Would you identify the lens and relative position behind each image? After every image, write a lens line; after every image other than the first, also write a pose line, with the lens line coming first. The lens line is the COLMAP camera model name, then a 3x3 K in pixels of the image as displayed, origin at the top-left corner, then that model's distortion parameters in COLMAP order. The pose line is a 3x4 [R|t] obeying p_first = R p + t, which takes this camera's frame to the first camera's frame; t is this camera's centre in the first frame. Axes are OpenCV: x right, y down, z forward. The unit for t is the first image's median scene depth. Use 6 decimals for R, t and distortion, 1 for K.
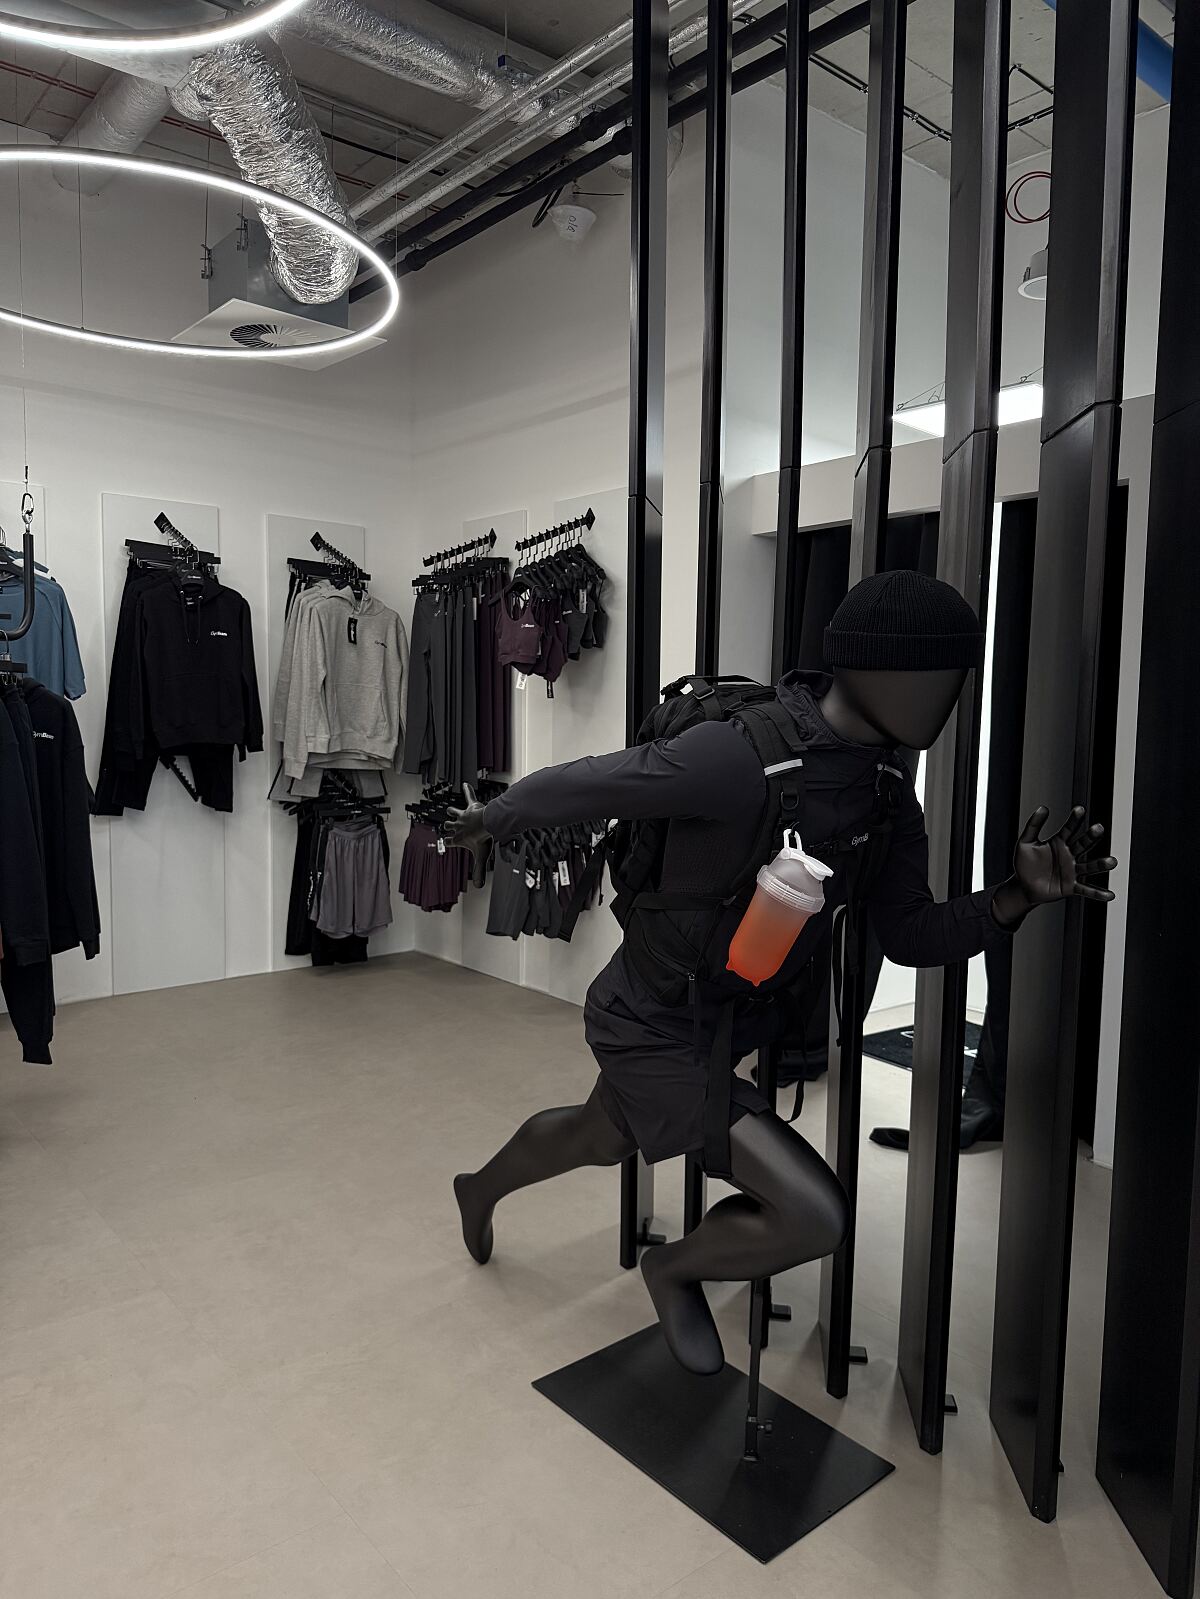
lens RADIAL K [[1118.0, 0, 599.6], [0, 1118.0, 804.4], [0, 0, 1]] dist [0.166634, -0.322874]
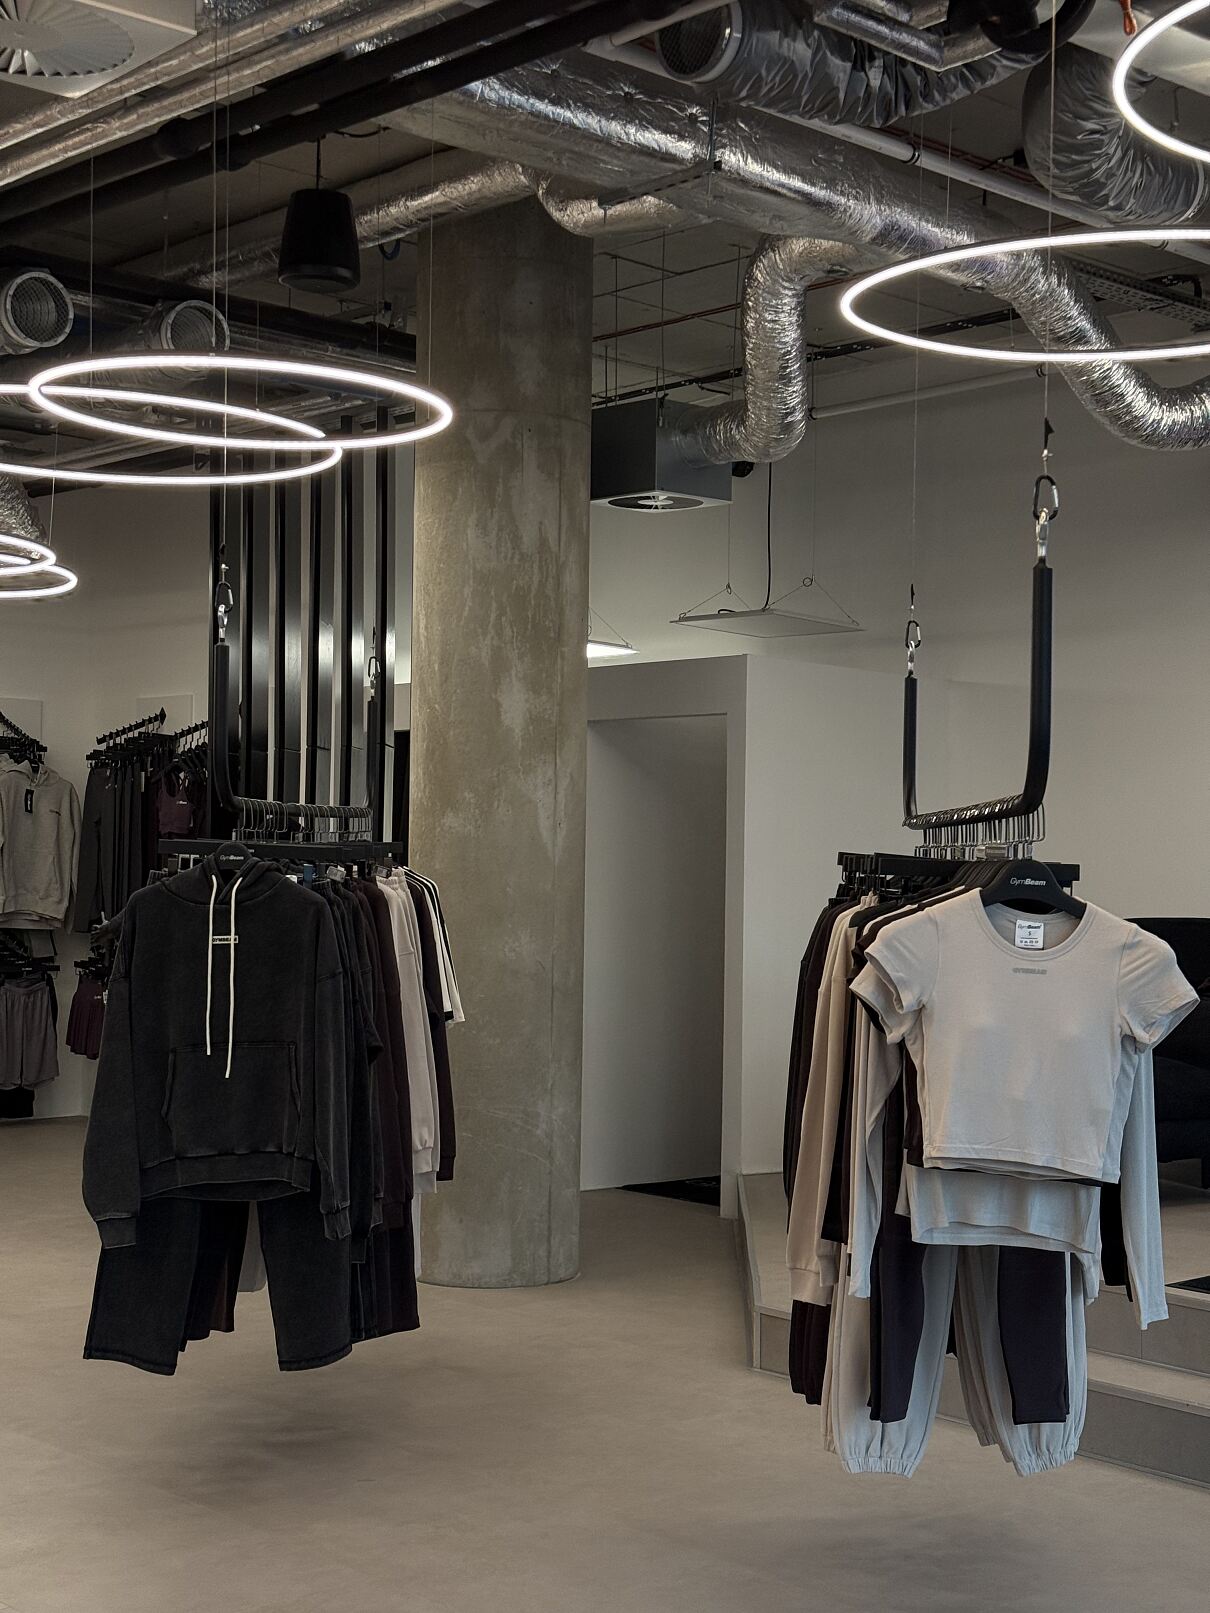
lens RADIAL K [[2245.3, 0, 604.4], [0, 2245.3, 804.7], [0, 0, 1]] dist [0.208030, -0.429579]
pose [[0.998673, 0.000824, 0.051491, 0.225370], [0.005017, 0.993559, -0.113201, 0.101743], [-0.051253, 0.113309, 0.992237, -1.216572]]
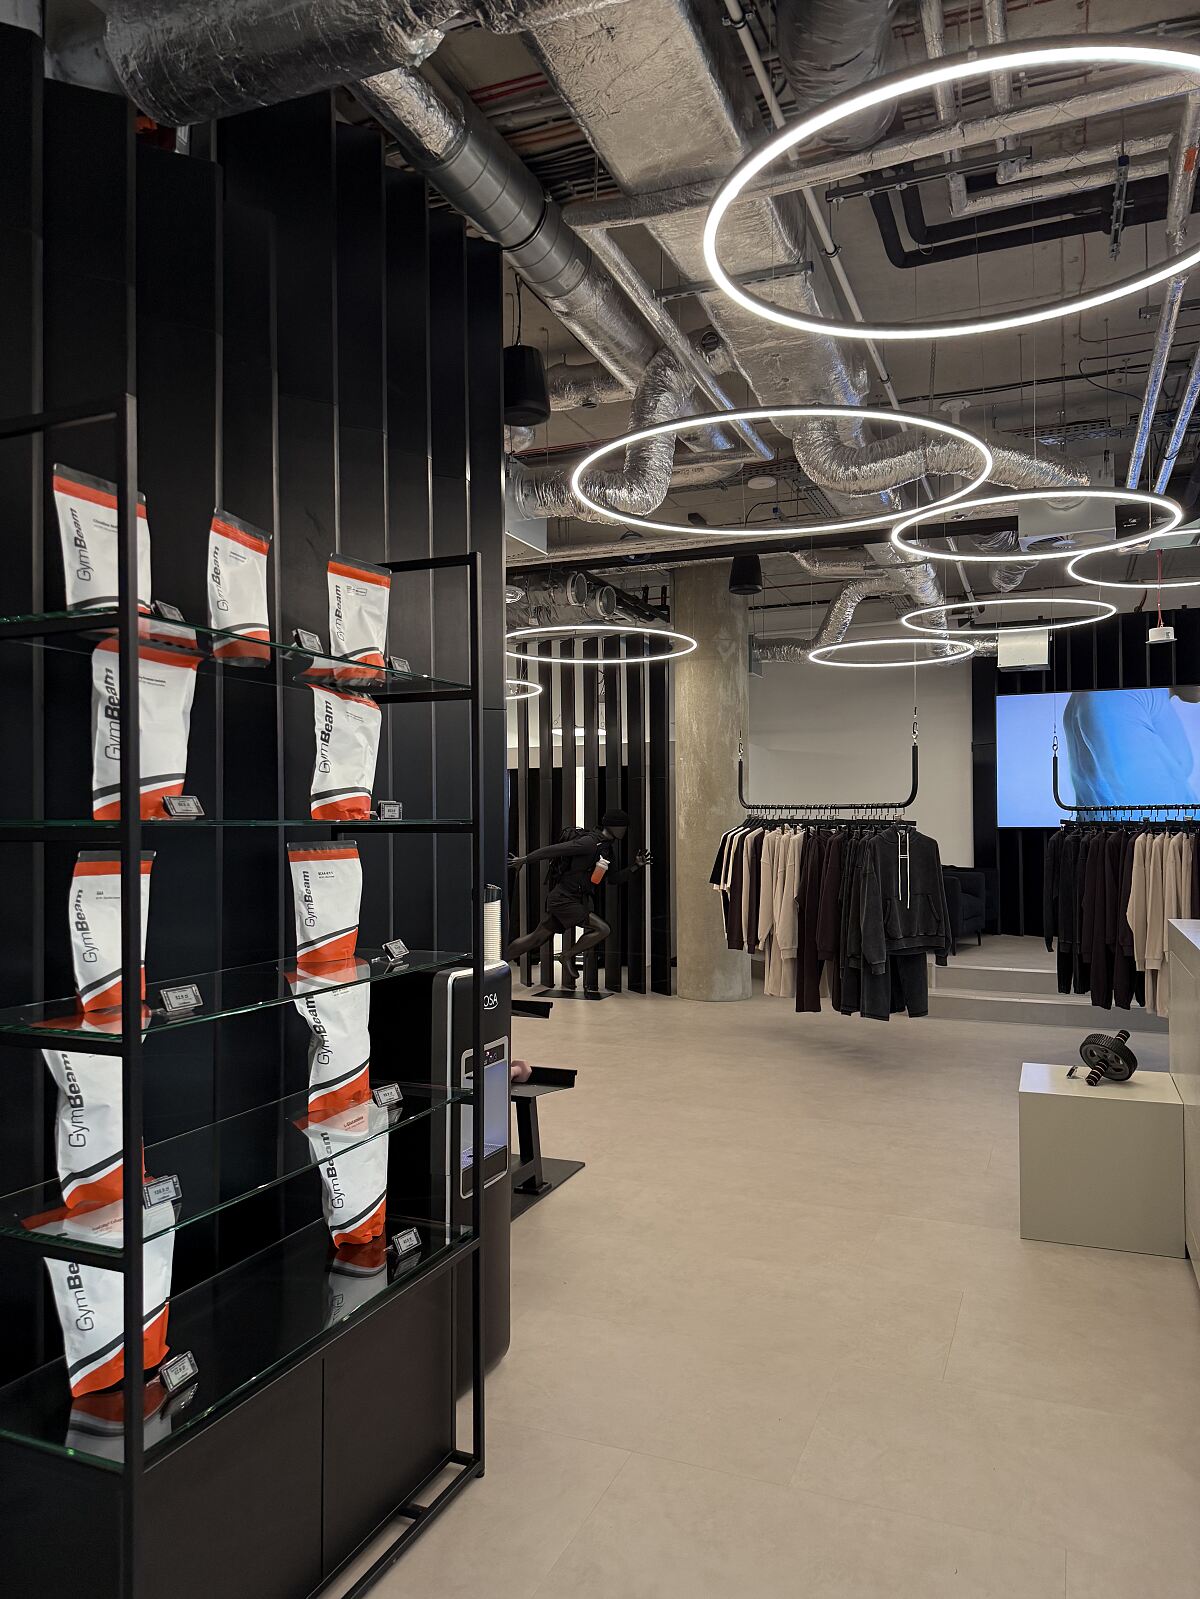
lens RADIAL K [[1118.0, 0, 599.6], [0, 1118.0, 804.4], [0, 0, 1]] dist [0.166634, -0.322874]
pose [[0.883265, -0.013313, 0.468686, -0.759928], [0.062485, 0.994023, -0.089521, 0.083723], [-0.464692, 0.108357, 0.878817, -1.214781]]
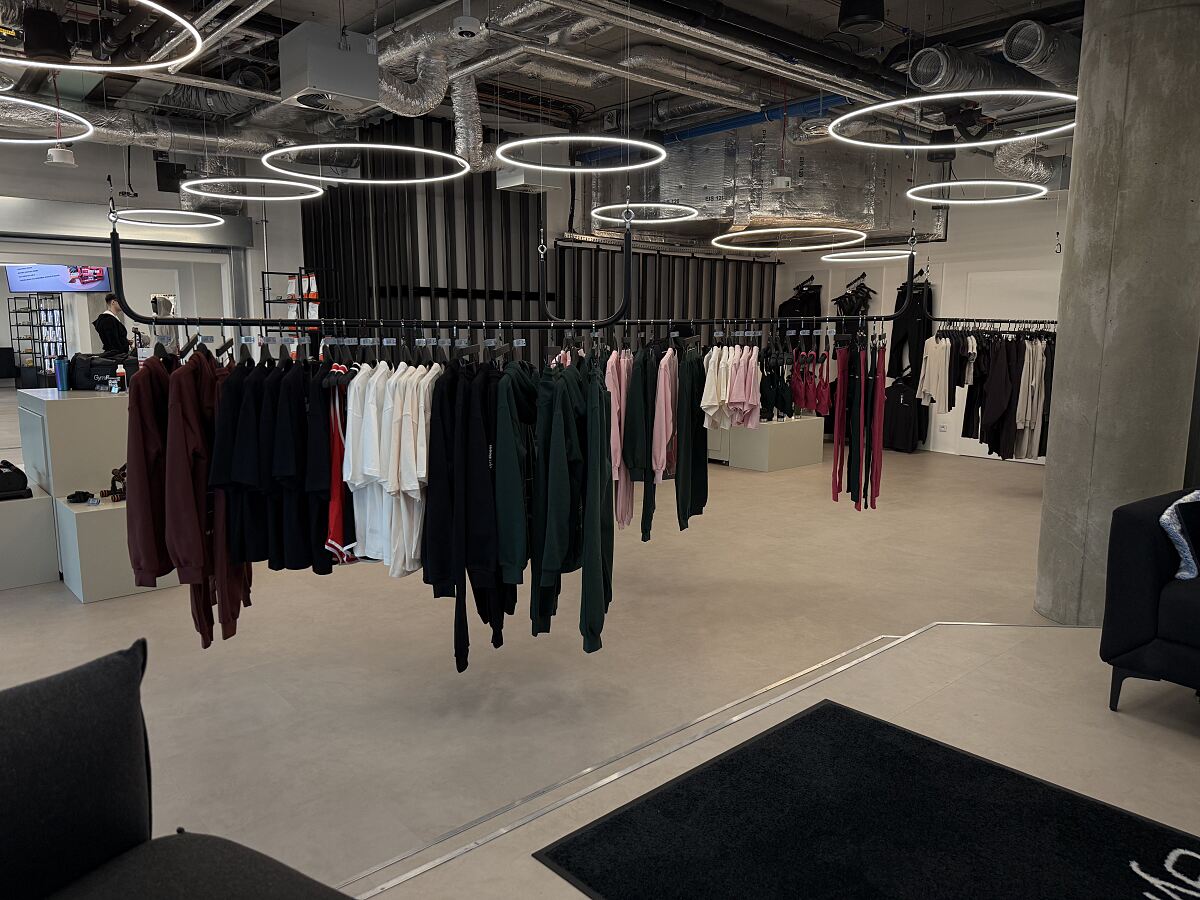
lens RADIAL K [[864.8, 0, 575.6], [0, 864.8, 464.3], [0, 0, 1]] dist [0.005183, 0.001707]
pose [[0.025180, 0.141951, -0.989553, 1.057631], [-0.089813, 0.986186, 0.139182, 0.012756], [0.995640, 0.085370, 0.037581, -0.278832]]
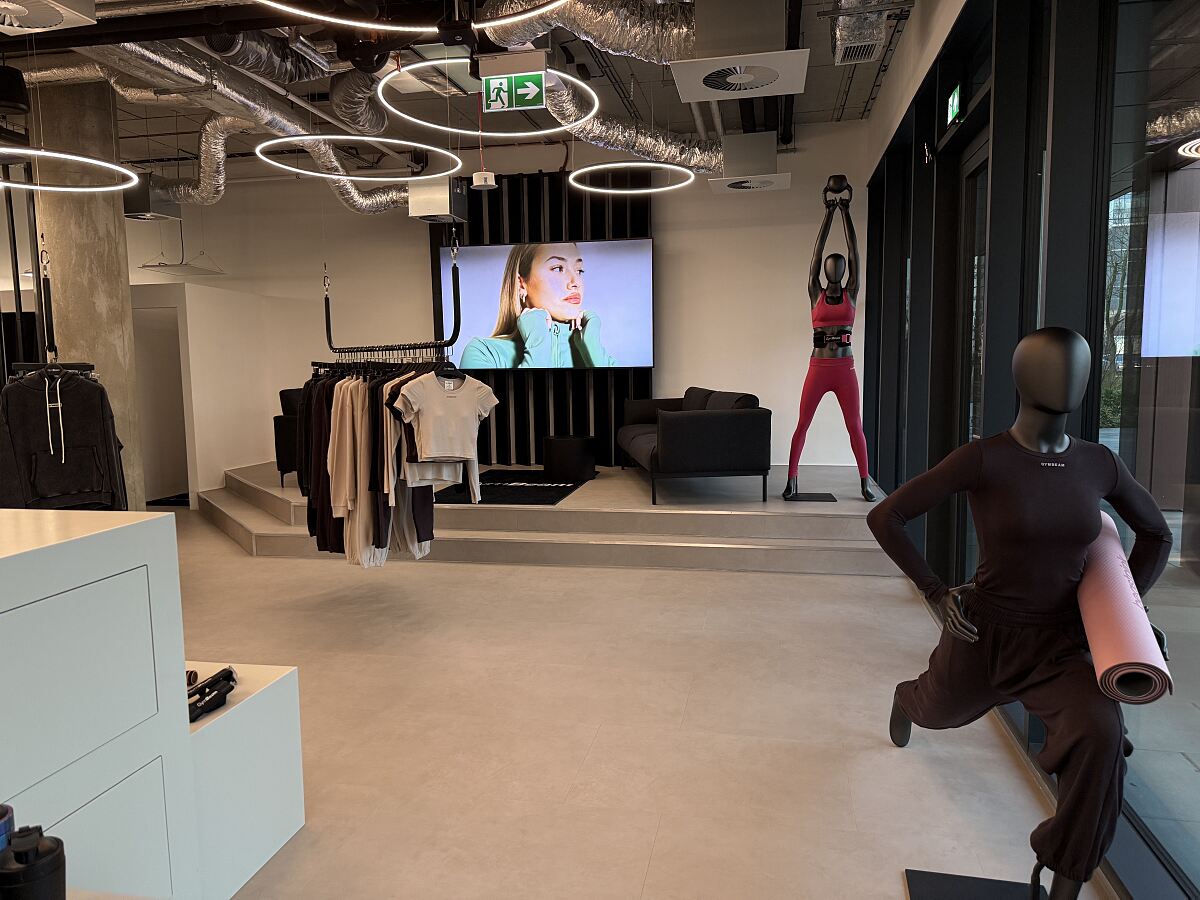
lens RADIAL K [[841.0, 0, 601.6], [0, 841.0, 454.4], [0, 0, 1]] dist [0.097450, -0.133675]
pose [[0.778772, -0.094815, 0.620100, 0.009587], [0.084561, 0.995356, 0.045994, 0.104653], [-0.621582, 0.016617, 0.783173, -1.257322]]
